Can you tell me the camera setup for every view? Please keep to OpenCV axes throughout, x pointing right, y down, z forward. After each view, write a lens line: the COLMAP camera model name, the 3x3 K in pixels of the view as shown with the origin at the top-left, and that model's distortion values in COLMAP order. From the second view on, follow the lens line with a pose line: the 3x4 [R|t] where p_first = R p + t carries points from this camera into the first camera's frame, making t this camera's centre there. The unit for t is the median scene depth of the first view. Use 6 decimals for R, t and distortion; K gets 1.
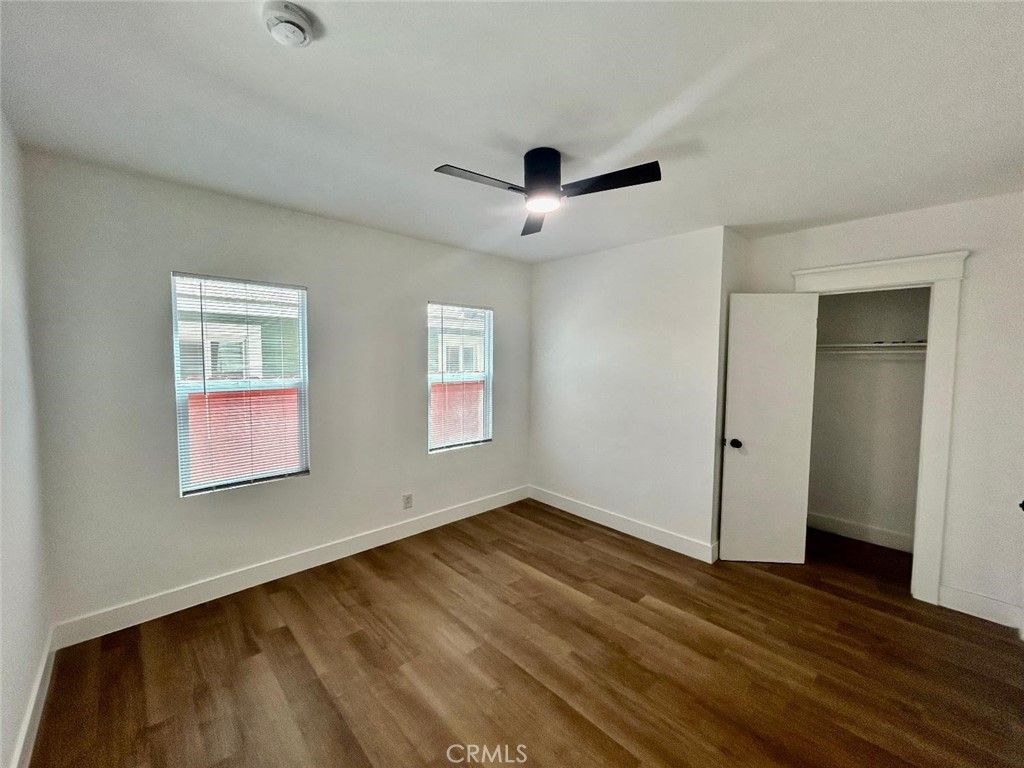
lens RADIAL K [[411.1, 0, 512.0], [0, 411.1, 384.0], [0, 0, 1]] dist [-0.007085, 0.000083]
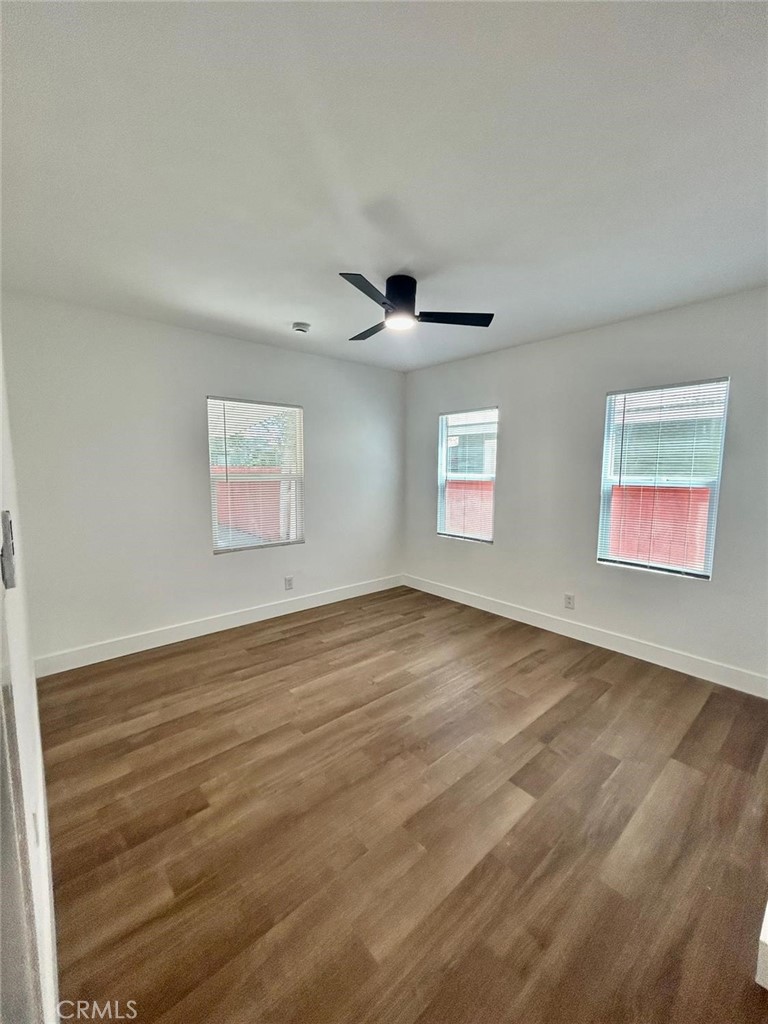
lens RADIAL K [[411.1, 0, 384.0], [0, 411.1, 512.0], [0, 0, 1]] dist [-0.007085, 0.000083]
pose [[-0.038211, 0.107905, -0.993427, 0.965335], [-0.063864, 0.991857, 0.110191, -0.016517], [0.997227, 0.067655, -0.031008, 0.741900]]
